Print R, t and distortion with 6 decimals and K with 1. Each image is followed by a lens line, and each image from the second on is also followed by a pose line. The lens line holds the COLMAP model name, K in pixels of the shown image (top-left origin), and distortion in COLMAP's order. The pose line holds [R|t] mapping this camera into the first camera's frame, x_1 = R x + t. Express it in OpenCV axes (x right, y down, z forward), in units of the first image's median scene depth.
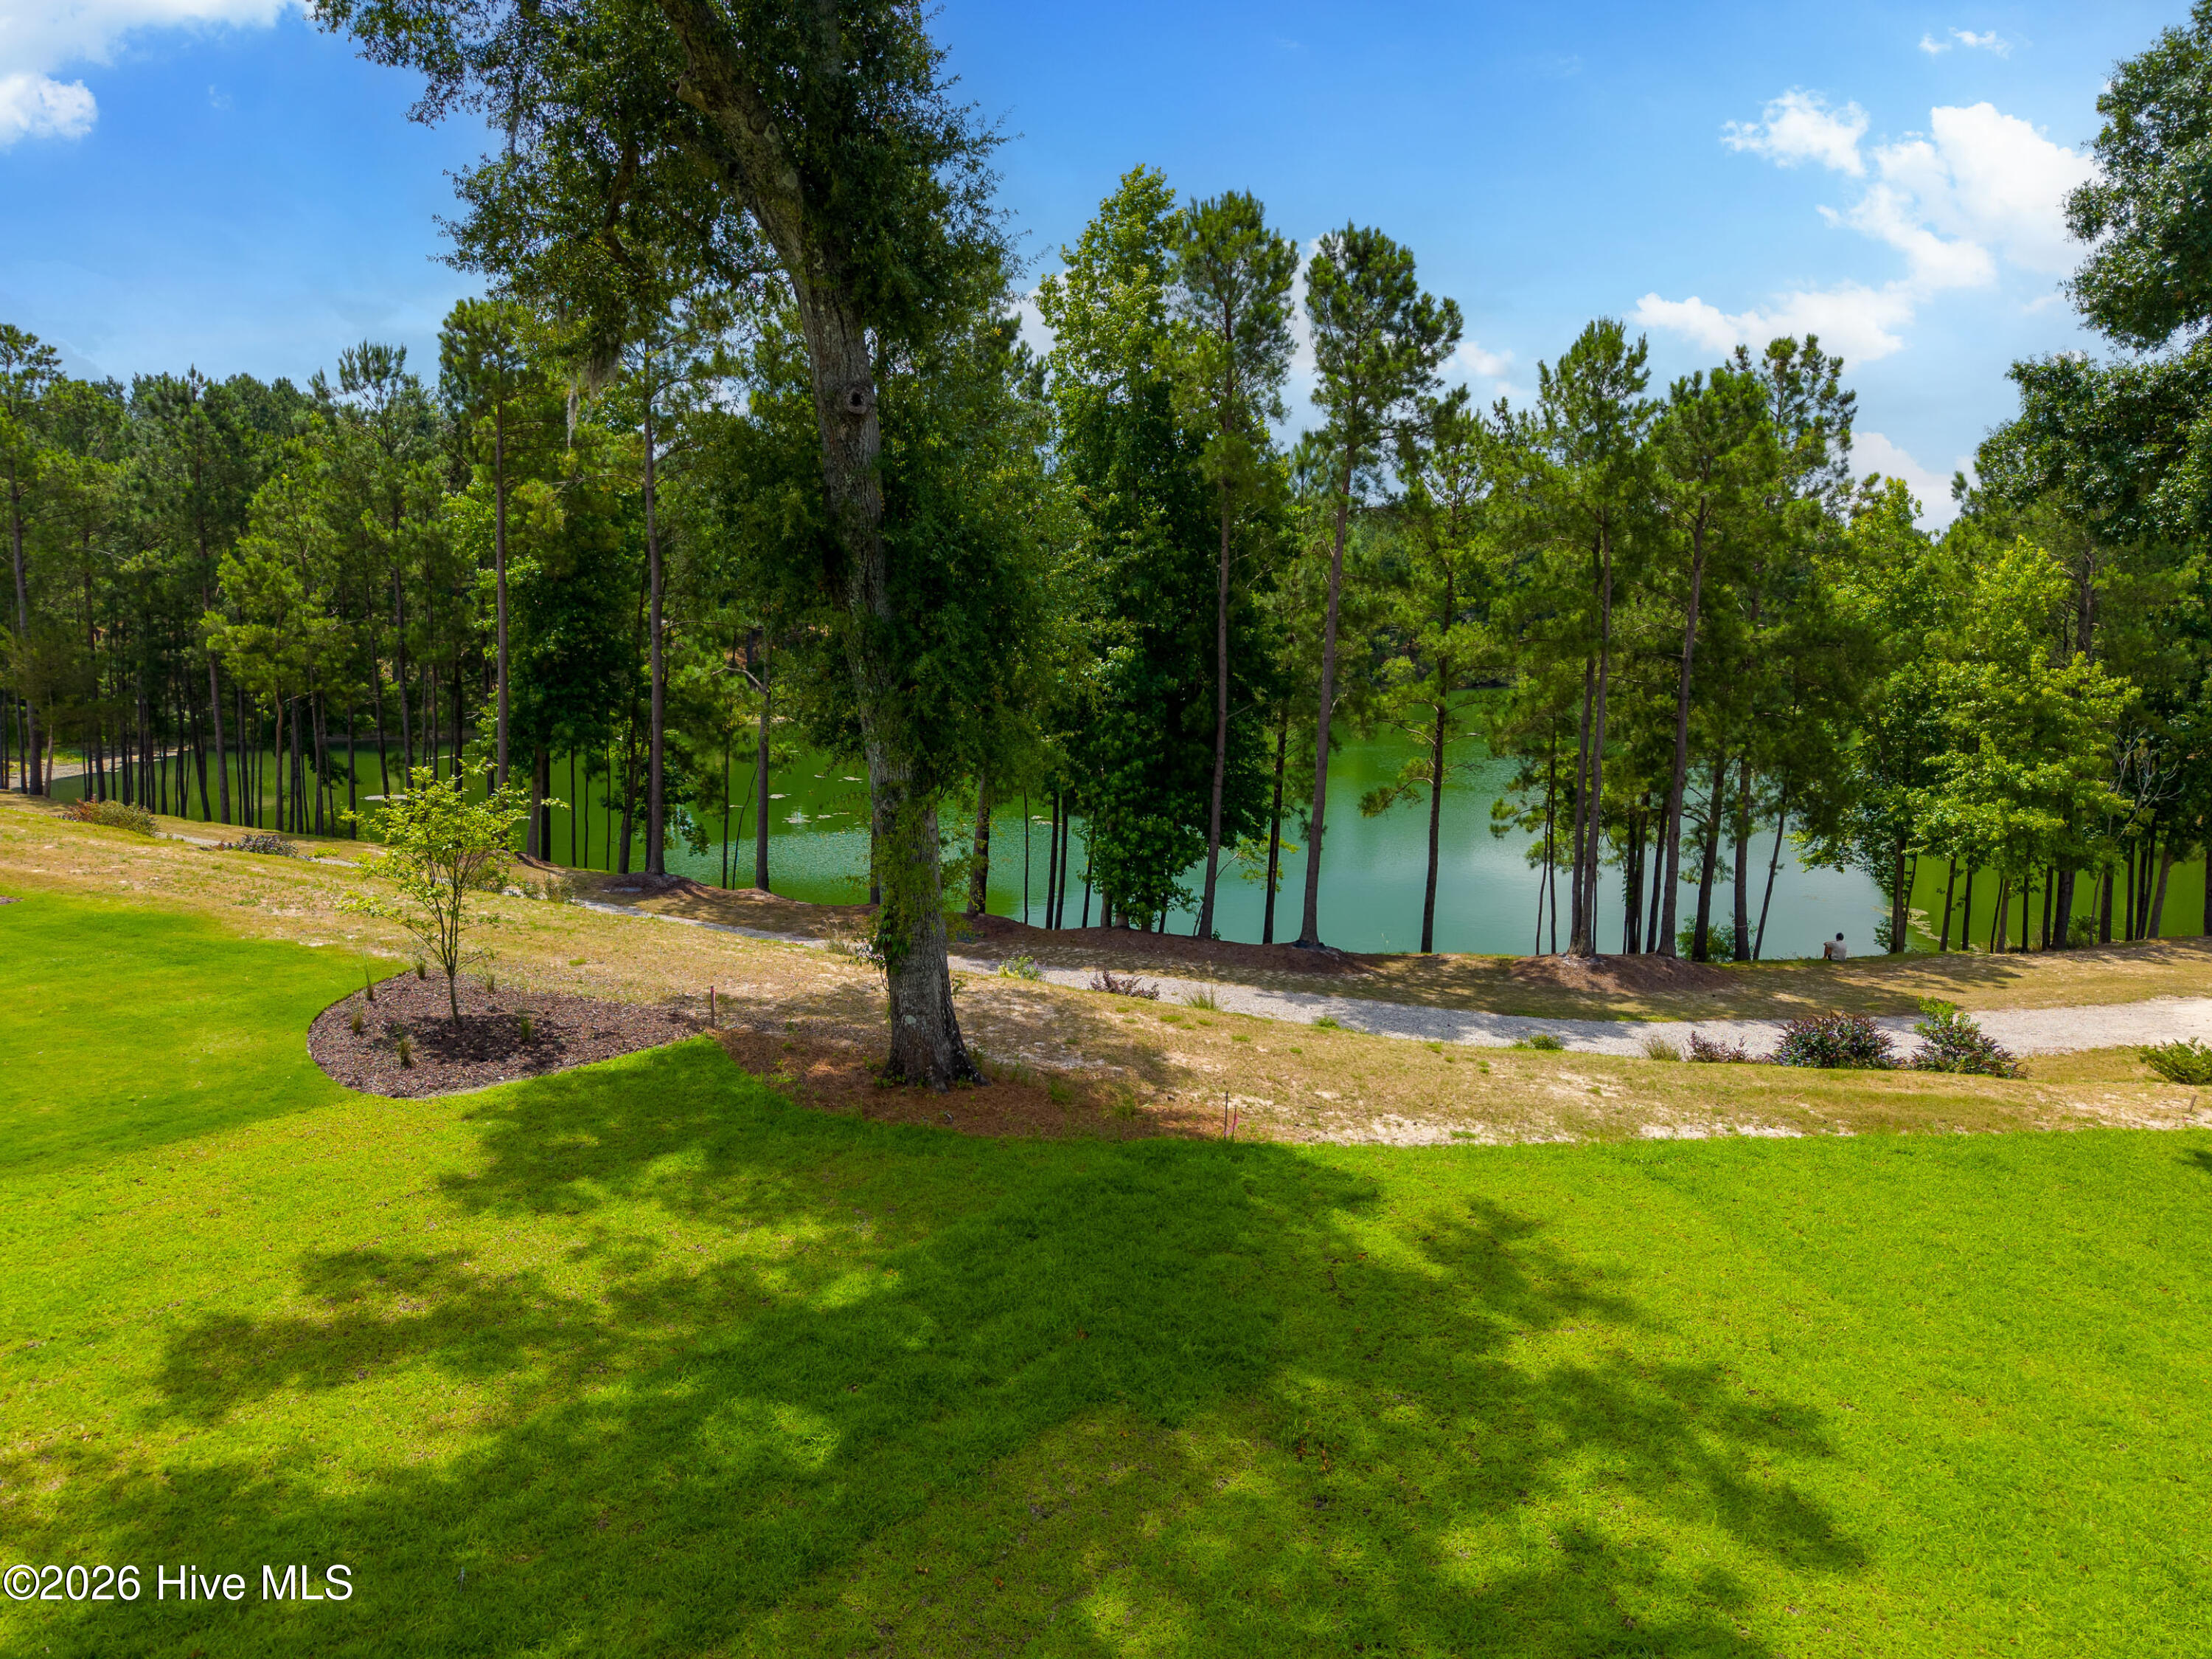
lens RADIAL K [[1567.3, 0, 1106.0], [0, 1567.3, 829.5], [0, 0, 1]] dist [0.075844, -0.151929]
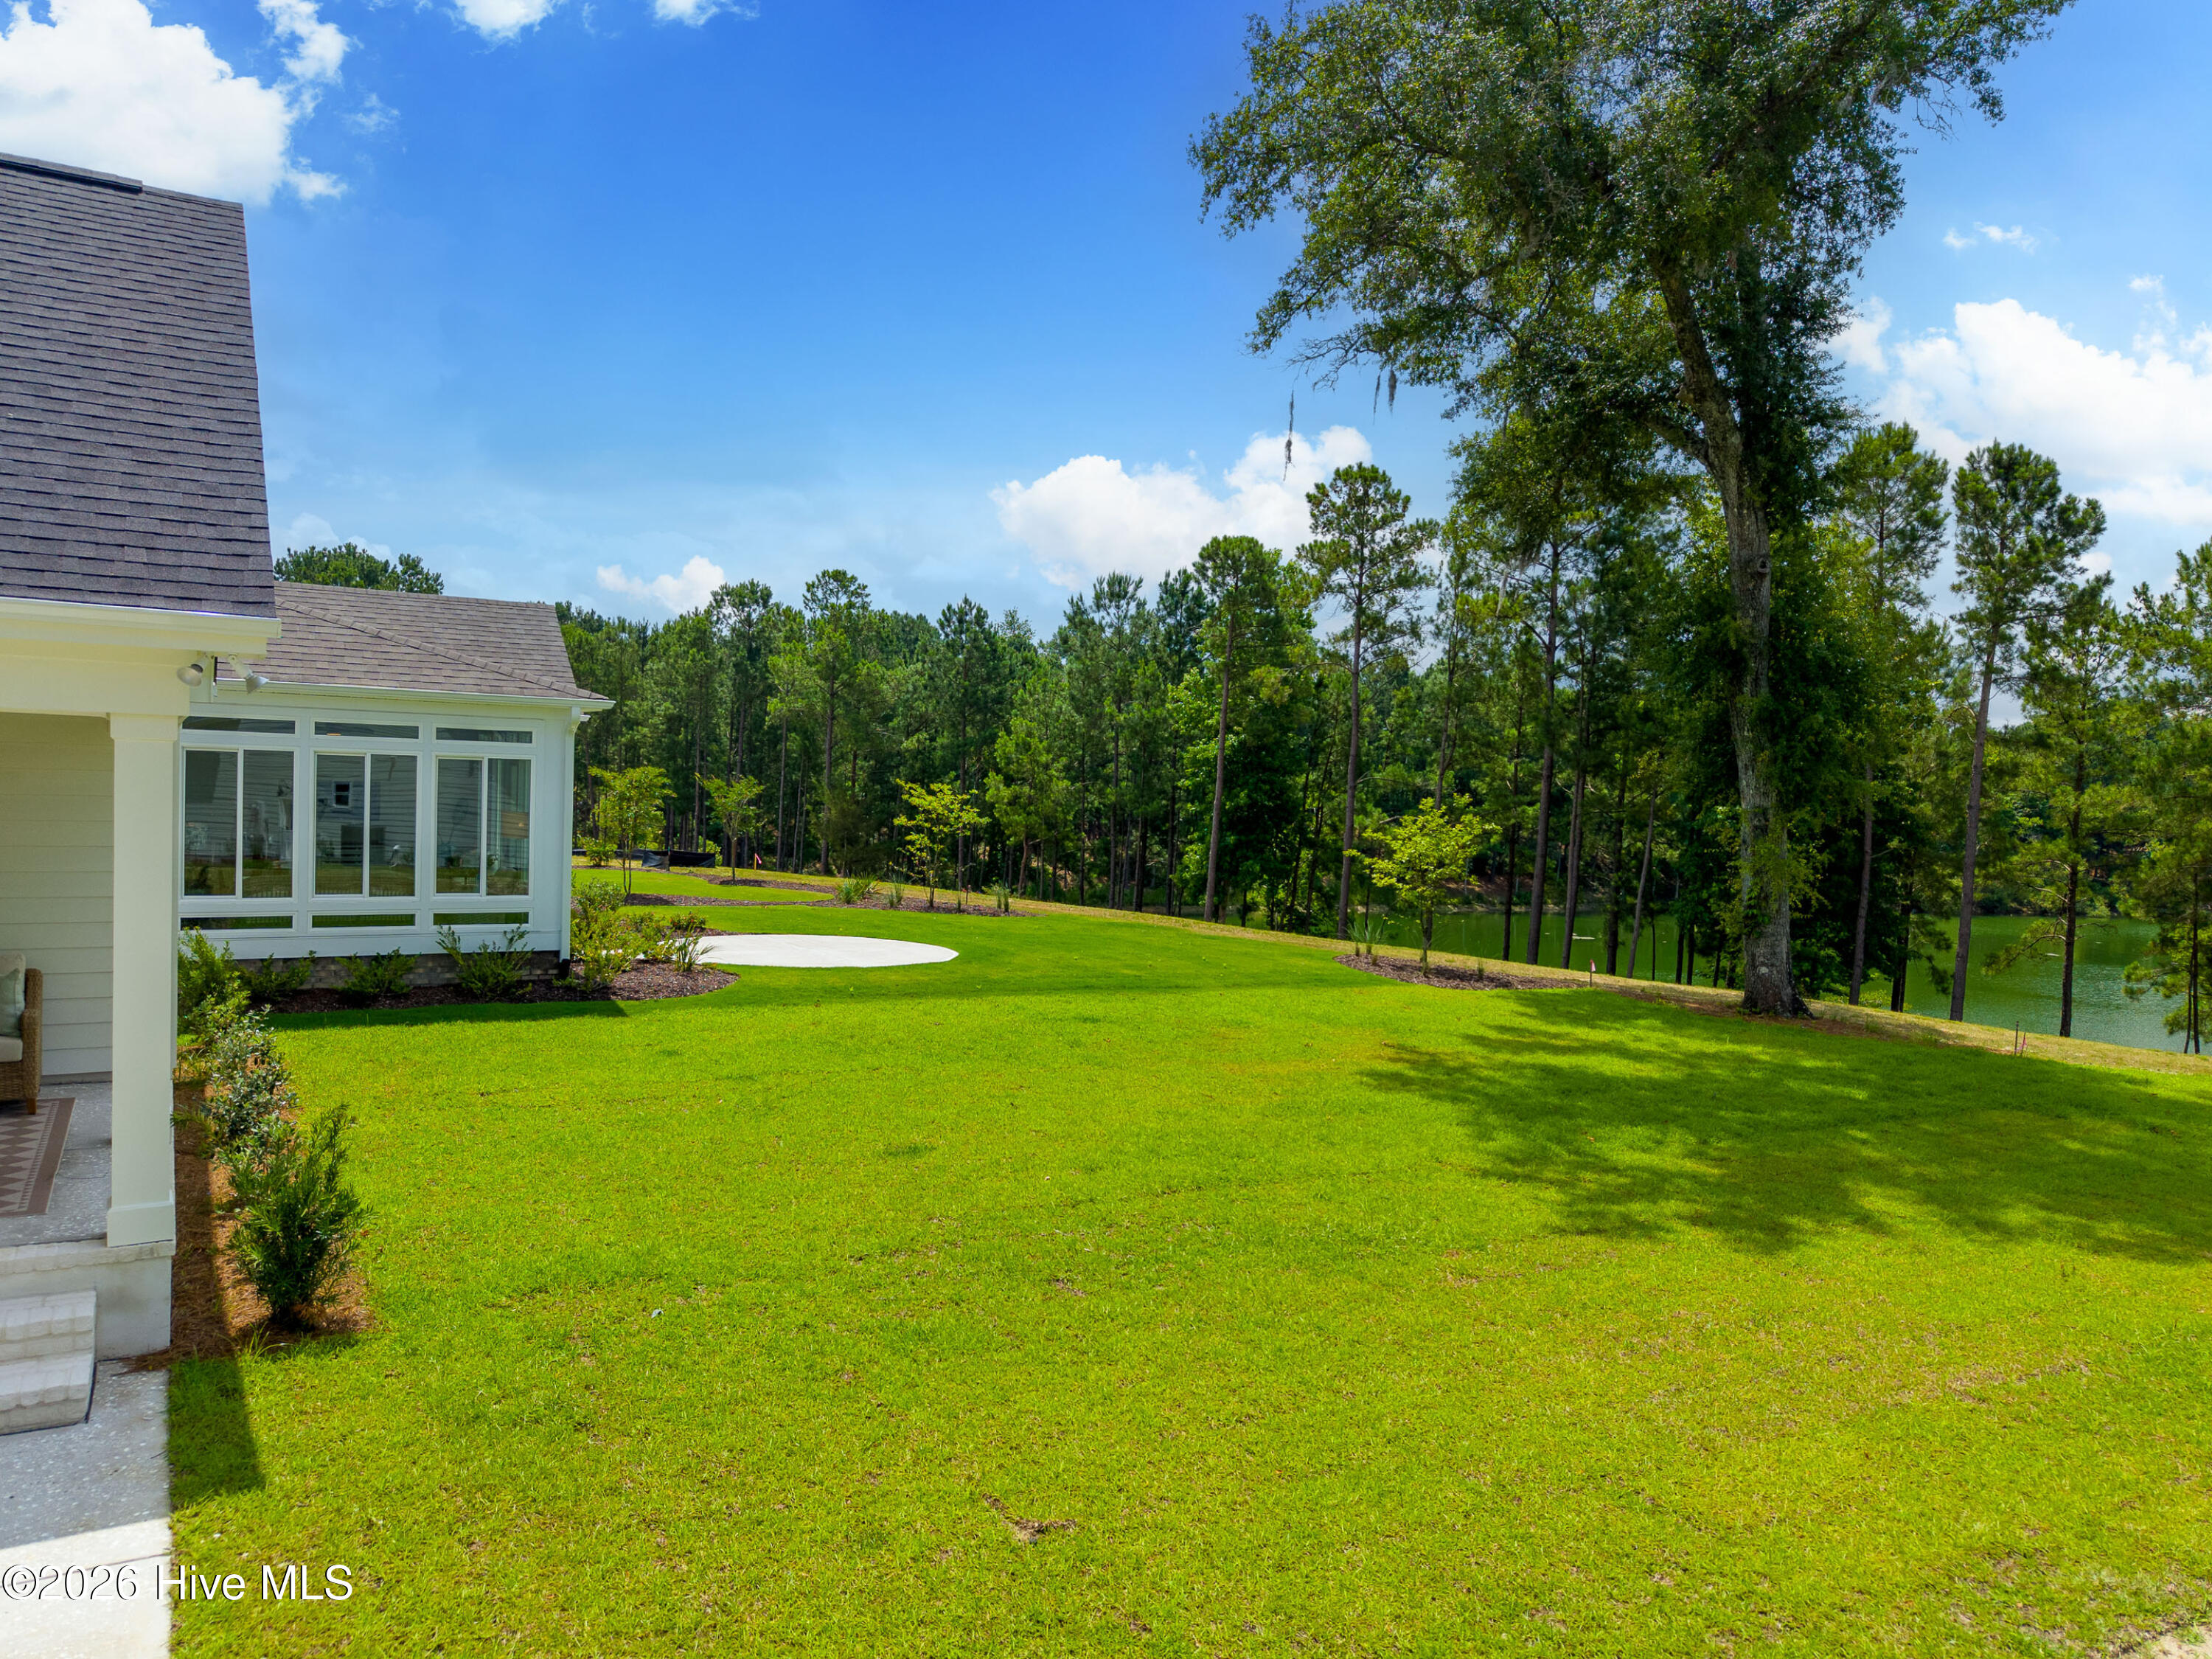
lens RADIAL K [[1575.1, 0, 1106.0], [0, 1575.1, 829.5], [0, 0, 1]] dist [0.079742, -0.060755]
pose [[0.958029, 0.019229, -0.286026, -0.127834], [-0.059545, 0.989334, -0.132935, 0.099450], [0.280419, 0.144387, 0.948956, -0.276364]]
